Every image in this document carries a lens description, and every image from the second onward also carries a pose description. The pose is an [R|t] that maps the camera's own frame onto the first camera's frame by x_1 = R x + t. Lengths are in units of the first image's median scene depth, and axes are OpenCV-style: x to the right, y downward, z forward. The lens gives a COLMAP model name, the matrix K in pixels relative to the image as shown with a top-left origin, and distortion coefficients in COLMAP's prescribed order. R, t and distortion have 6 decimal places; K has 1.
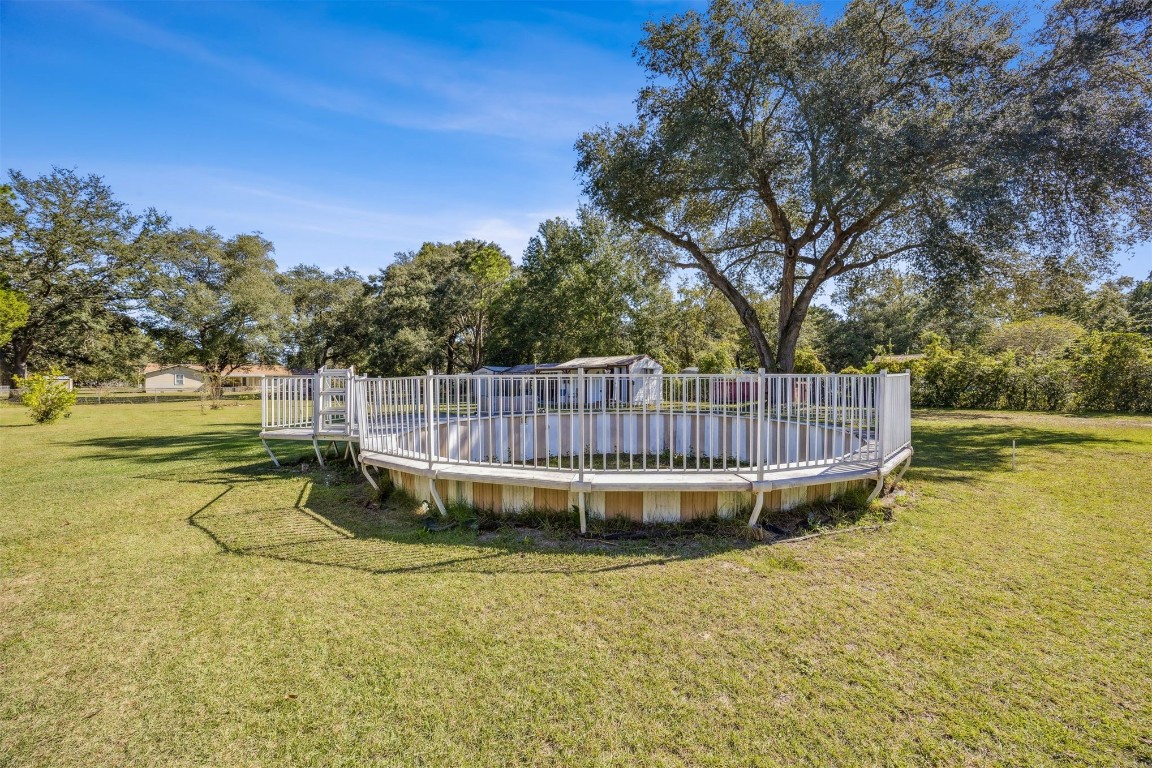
lens RADIAL K [[436.8, 0, 573.4], [0, 436.8, 380.9], [0, 0, 1]] dist [-0.002682, -0.000163]
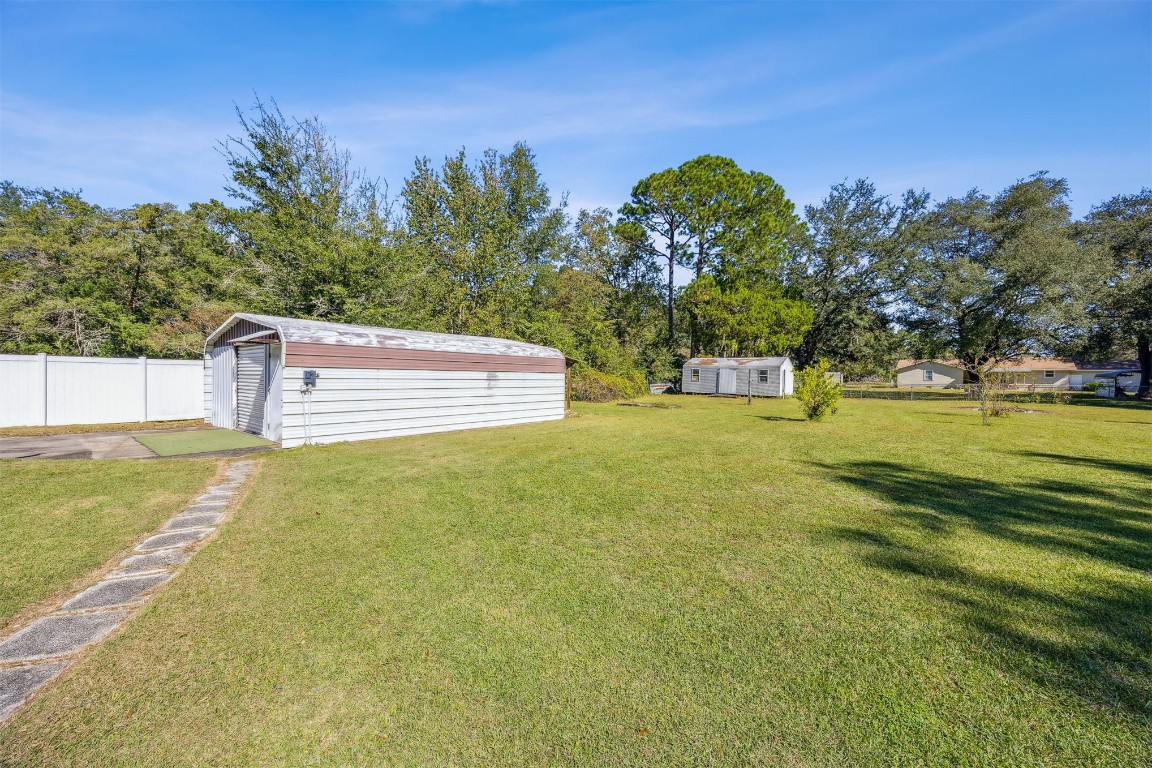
lens RADIAL K [[436.8, 0, 577.0], [0, 436.8, 379.4], [0, 0, 1]] dist [-0.002682, -0.000163]
pose [[0.164297, 0.012634, -0.986330, -0.158015], [-0.007748, 0.999904, 0.011517, 0.001956], [0.986381, 0.005750, 0.164379, 0.143958]]
